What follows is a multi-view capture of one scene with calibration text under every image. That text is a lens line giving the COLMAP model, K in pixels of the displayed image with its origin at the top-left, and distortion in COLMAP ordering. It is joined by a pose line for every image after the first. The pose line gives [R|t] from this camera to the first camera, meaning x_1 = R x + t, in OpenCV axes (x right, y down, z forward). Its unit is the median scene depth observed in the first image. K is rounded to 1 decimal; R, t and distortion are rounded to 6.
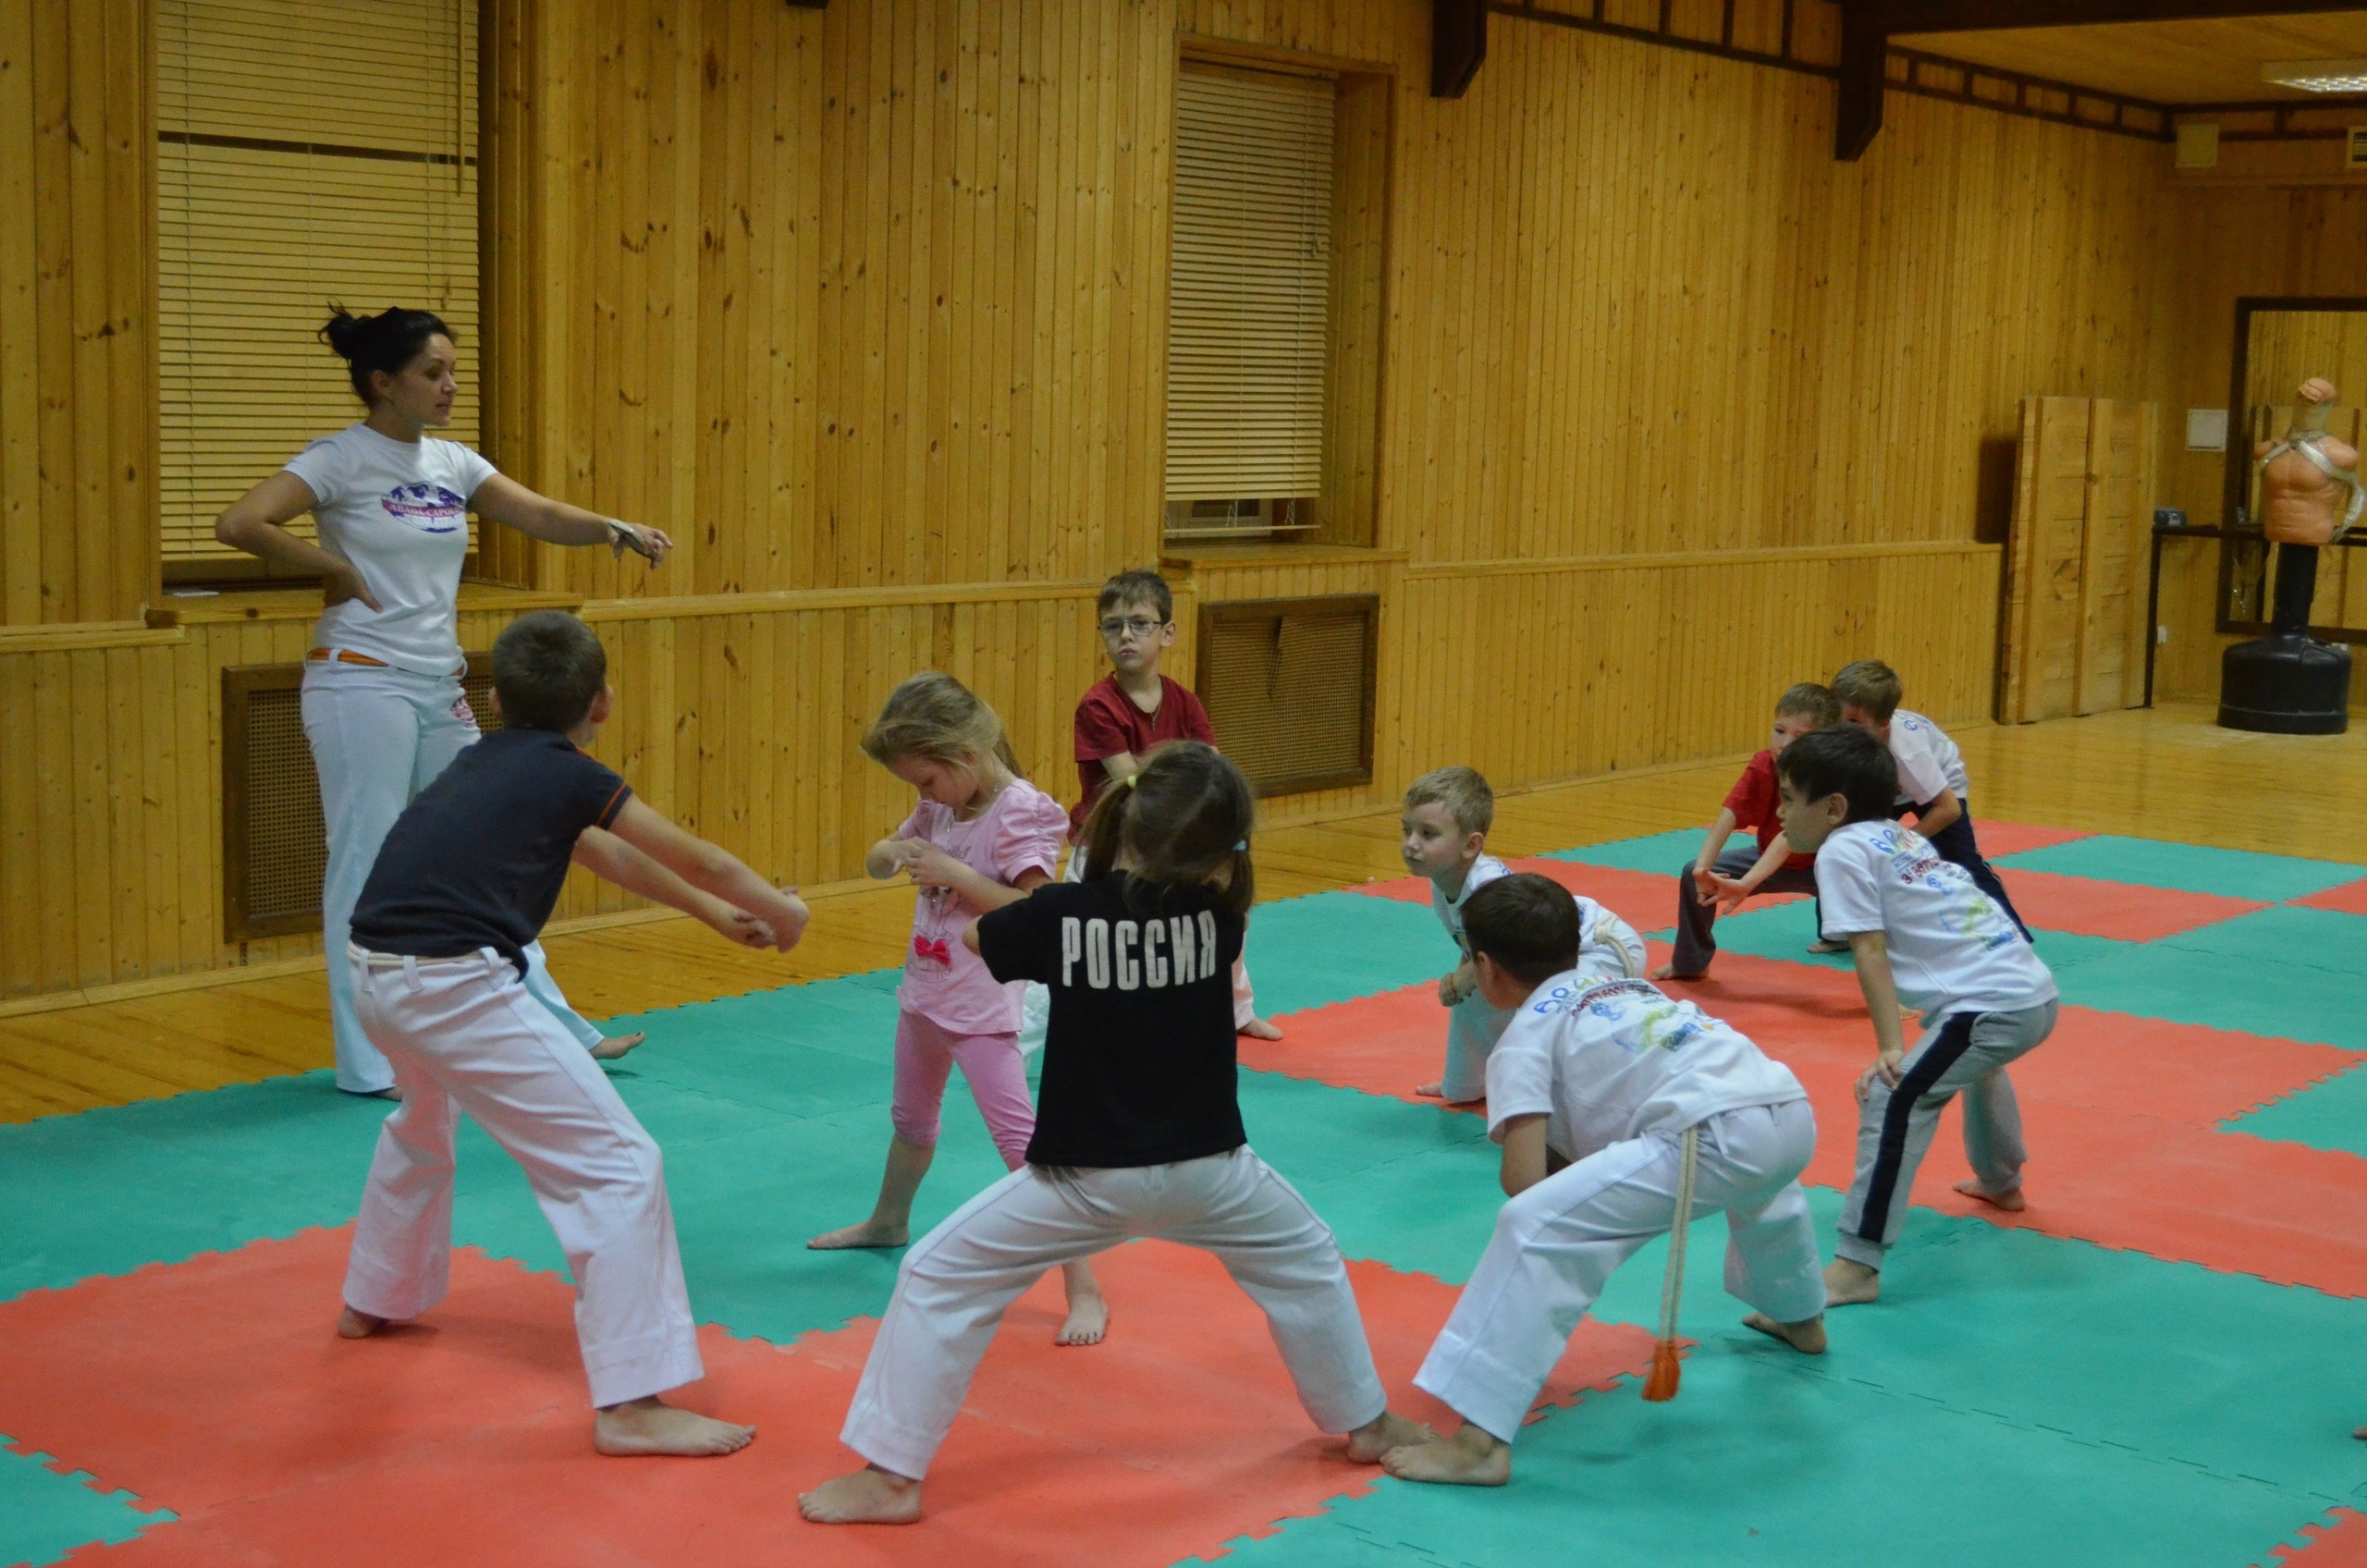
lens RADIAL K [[3157.4, 0, 1185.0], [0, 3157.4, 783.2], [0, 0, 1]] dist [-0.021589, 0.000000]
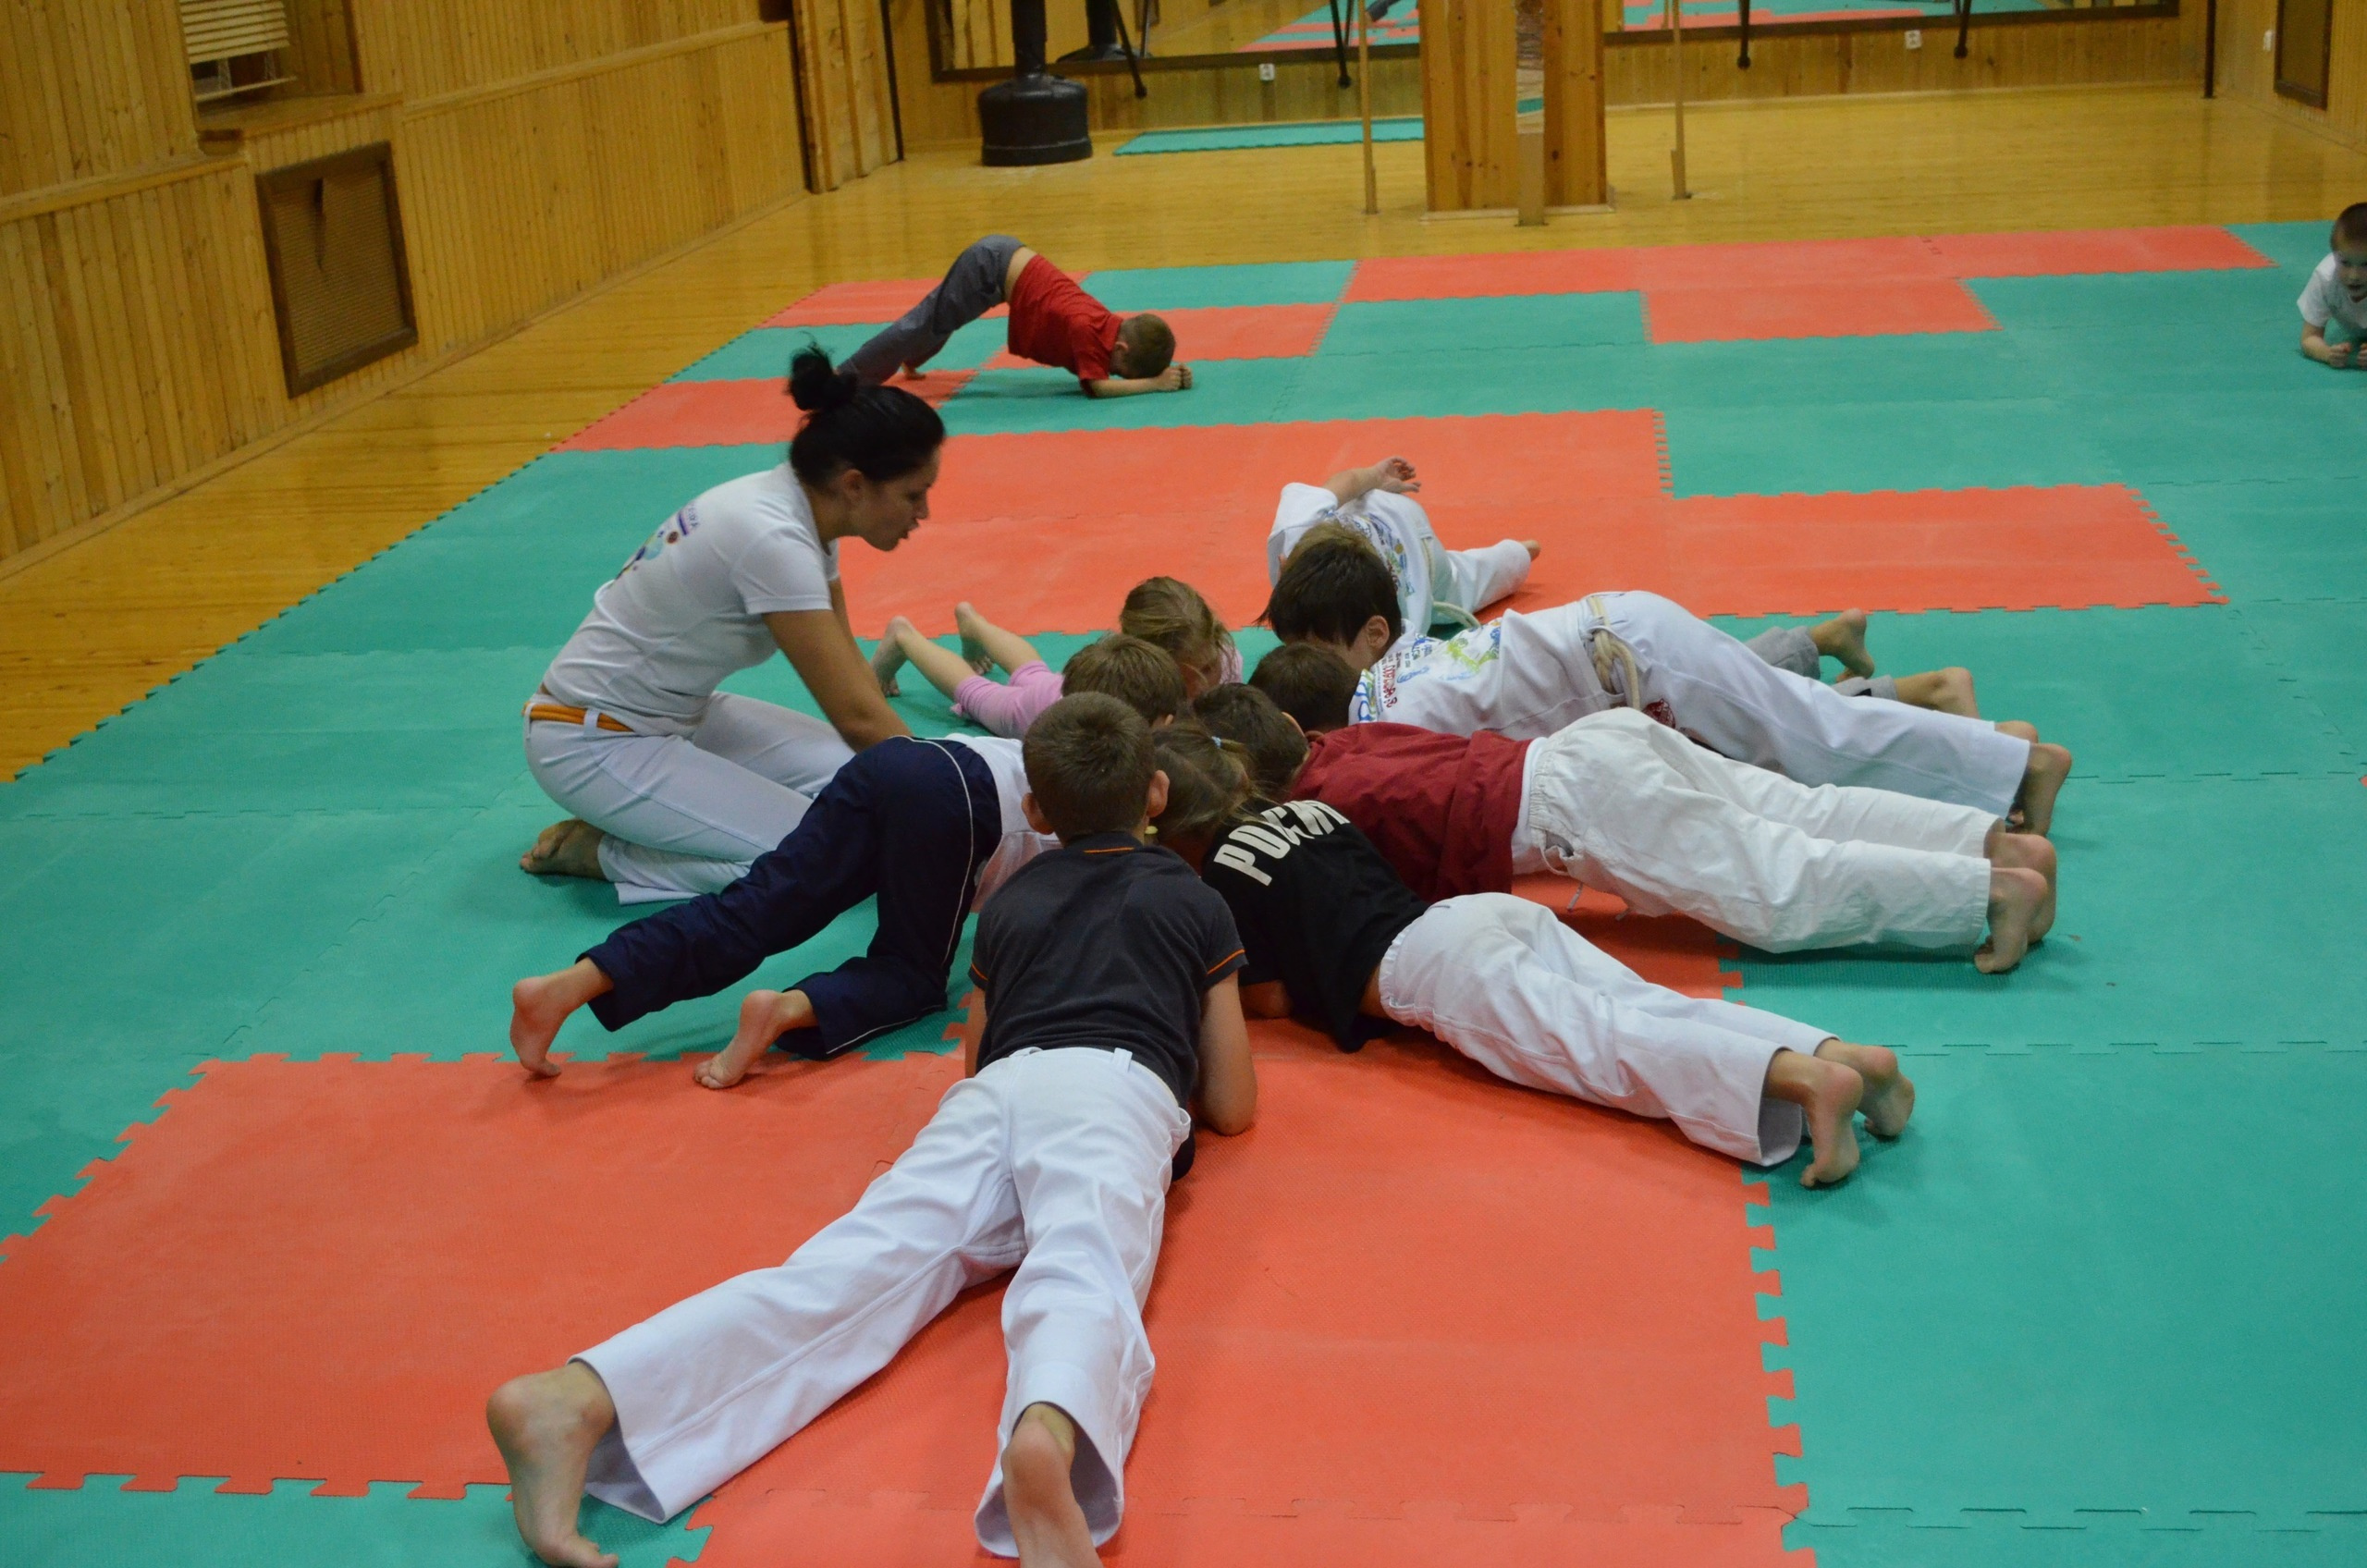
lens RADIAL K [[2831.5, 0, 1183.3], [0, 2831.5, 772.9], [0, 0, 1]] dist [-0.048281, 0.000000]
pose [[0.836210, -0.247099, 0.489586, -0.183886], [0.157575, 0.963352, 0.217077, -0.021651], [-0.525283, -0.104375, 0.844502, 0.139135]]
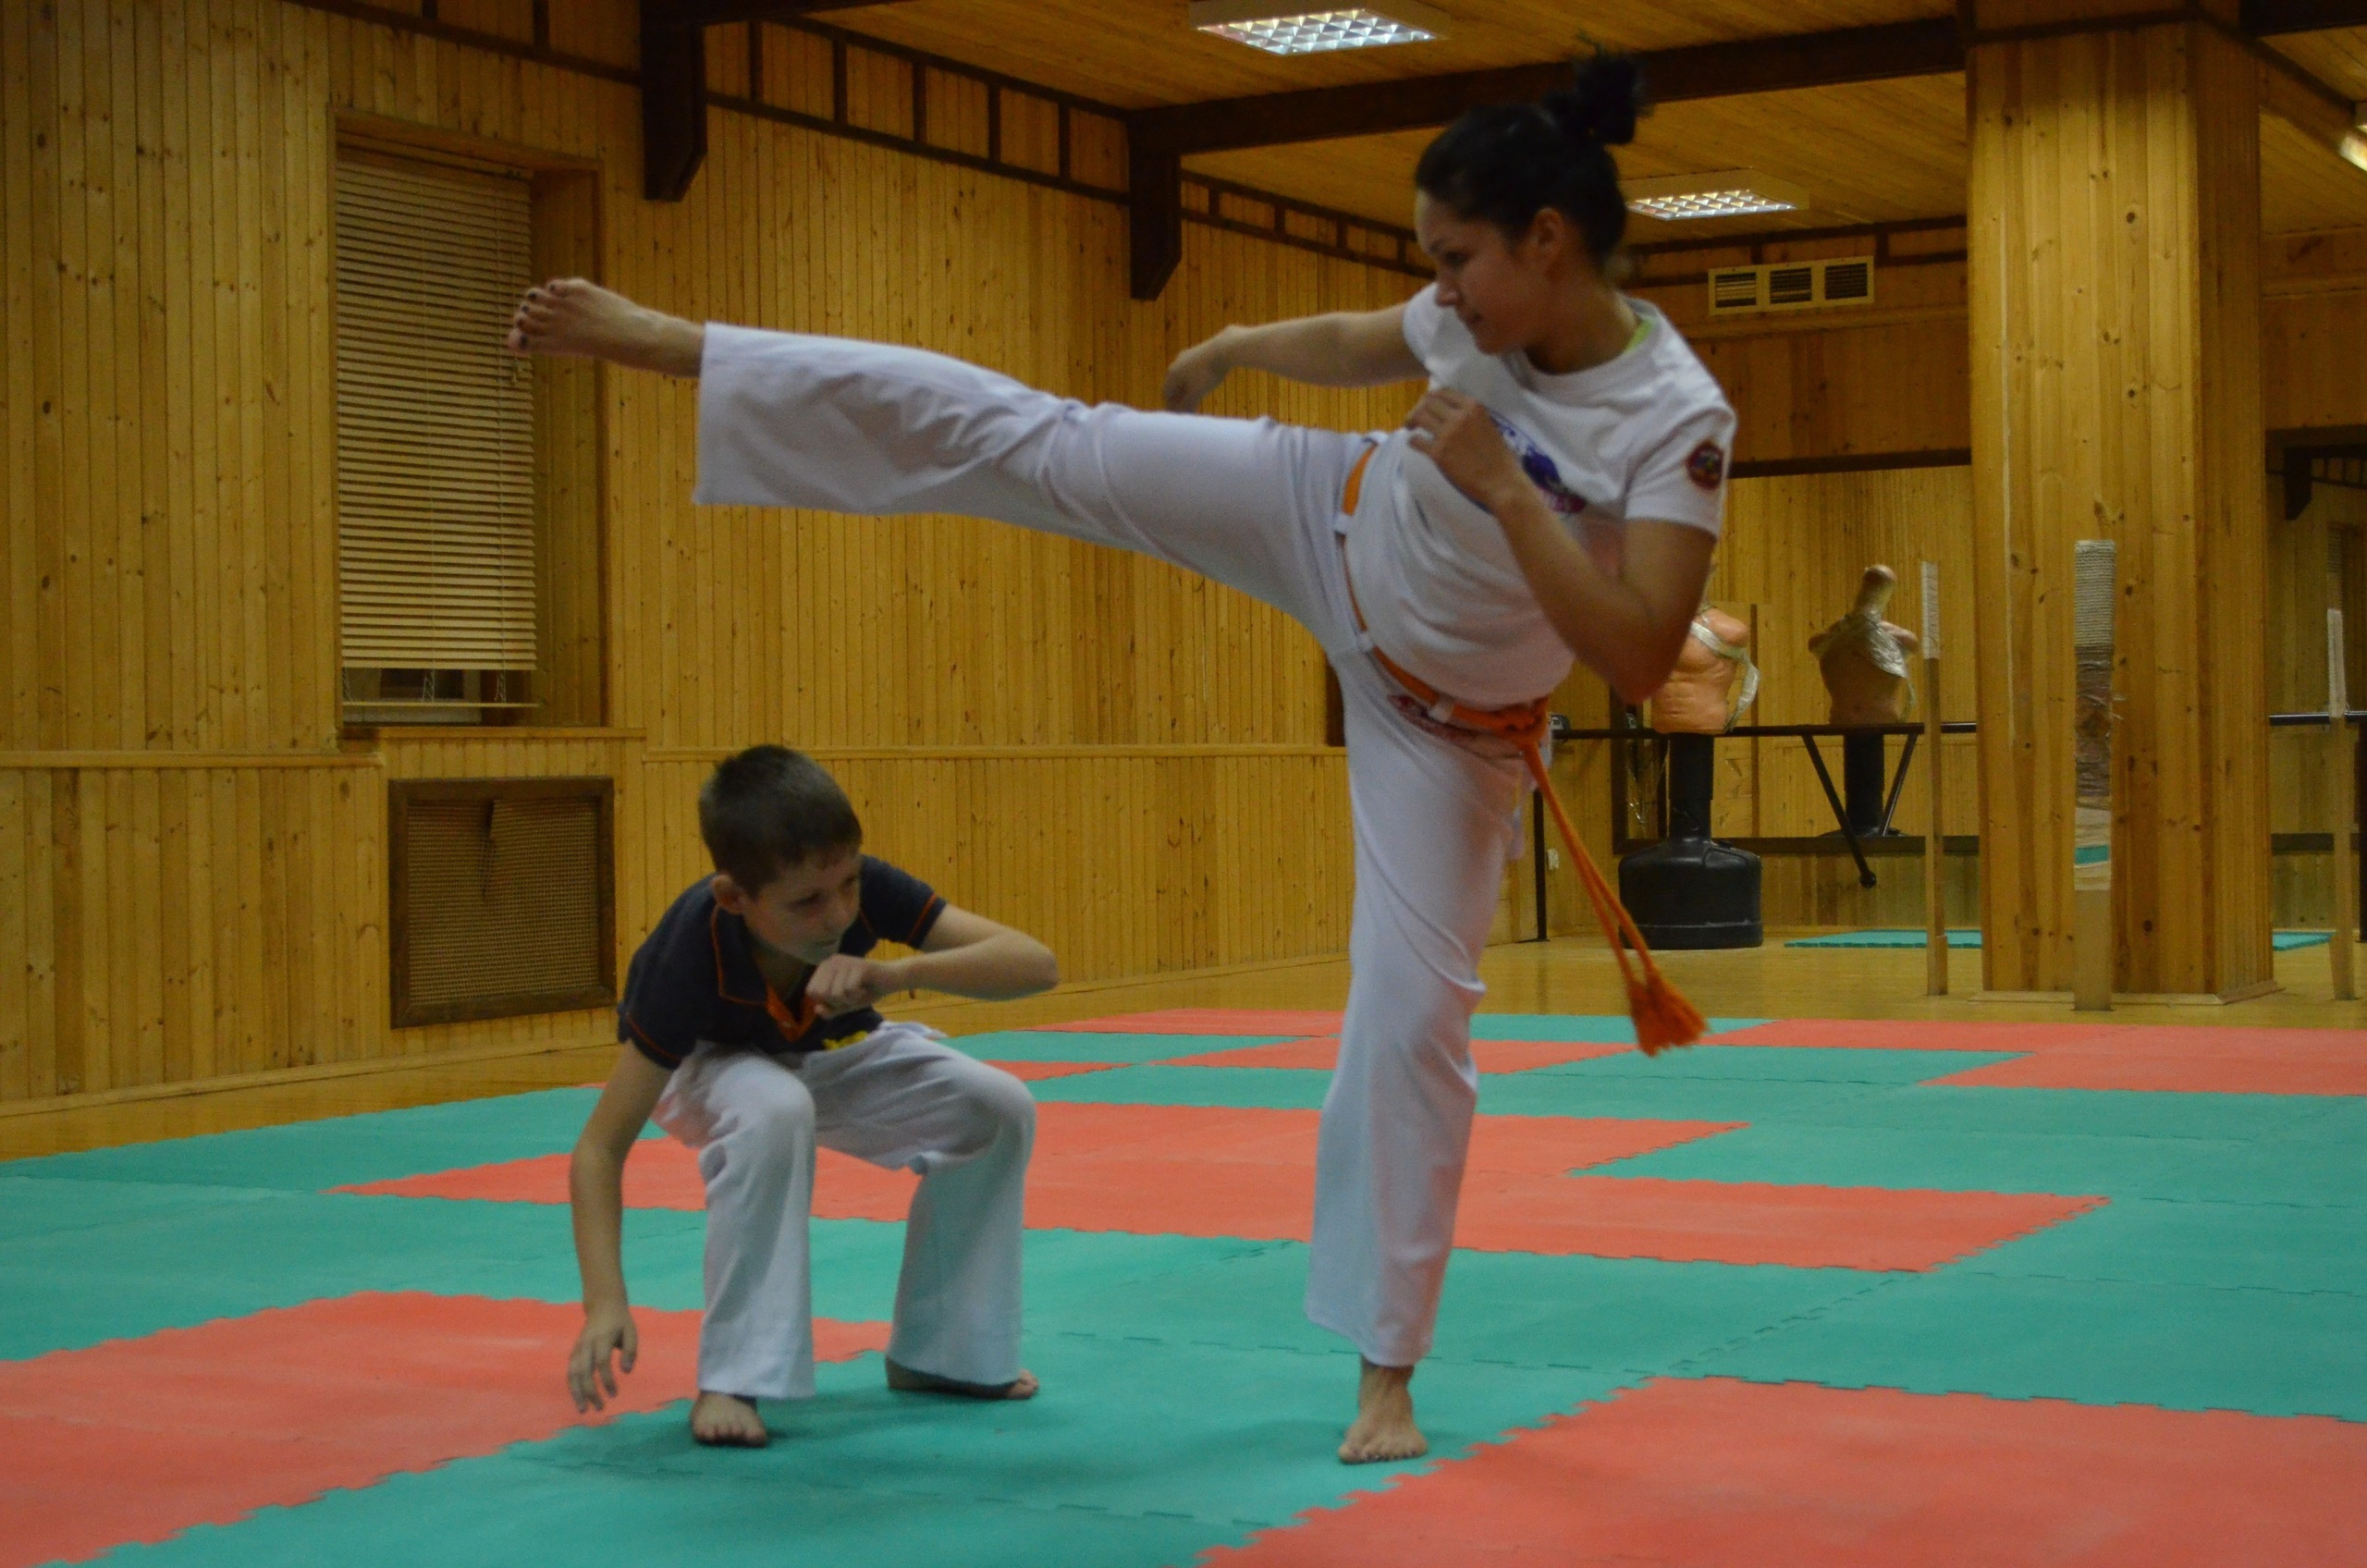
lens RADIAL K [[3916.4, 0, 1194.9], [0, 3916.4, 786.7], [0, 0, 1]] dist [0.009004, 0.000000]
pose [[0.979914, -0.045925, 0.194060, 0.010494], [0.070021, 0.990399, -0.119192, 0.071452], [-0.186723, 0.130386, 0.973722, -0.032891]]
